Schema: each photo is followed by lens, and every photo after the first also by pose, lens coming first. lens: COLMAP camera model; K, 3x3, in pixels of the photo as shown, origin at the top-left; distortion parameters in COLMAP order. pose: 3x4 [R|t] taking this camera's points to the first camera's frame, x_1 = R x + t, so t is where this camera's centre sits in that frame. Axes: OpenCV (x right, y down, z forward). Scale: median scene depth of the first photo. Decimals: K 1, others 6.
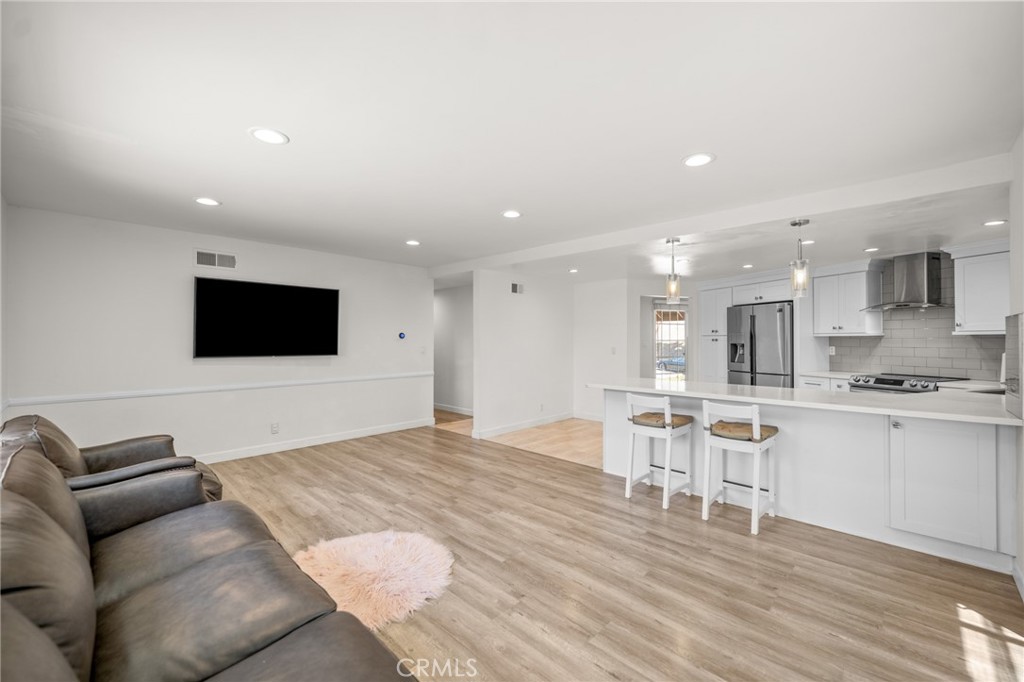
lens RADIAL K [[417.3, 0, 512.7], [0, 417.3, 336.2], [0, 0, 1]] dist [0.003021, -0.000699]
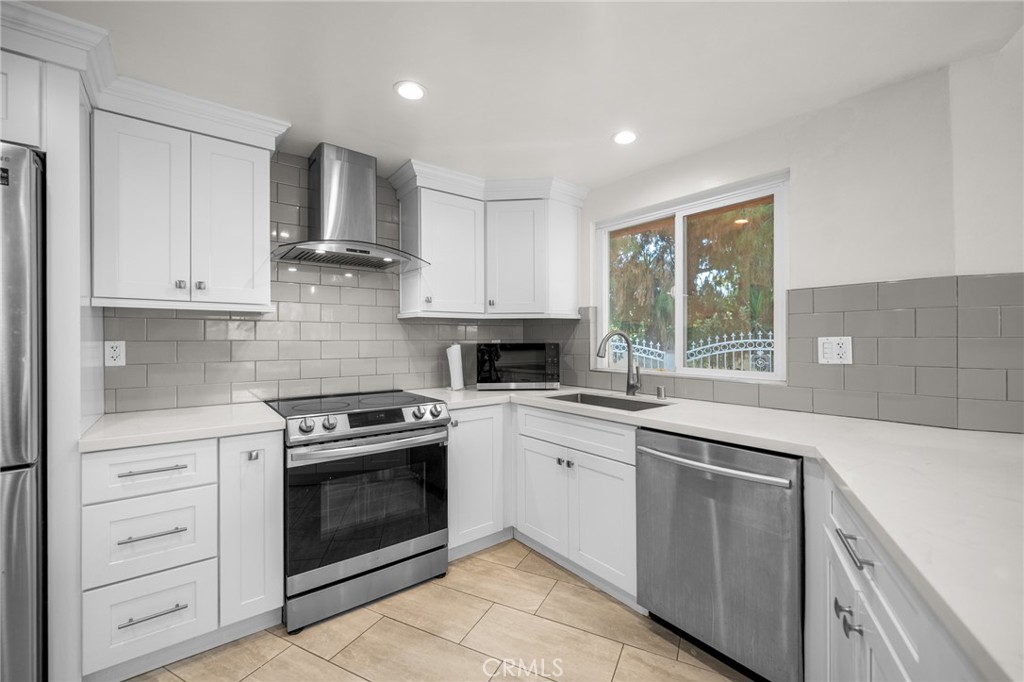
lens RADIAL K [[417.3, 0, 512.6], [0, 417.3, 338.5], [0, 0, 1]] dist [0.003021, -0.000699]
pose [[-0.287387, 0.004331, 0.957805, 0.523411], [-0.006740, 0.999956, -0.006544, 0.033797], [-0.957791, -0.008336, -0.287345, 1.185956]]
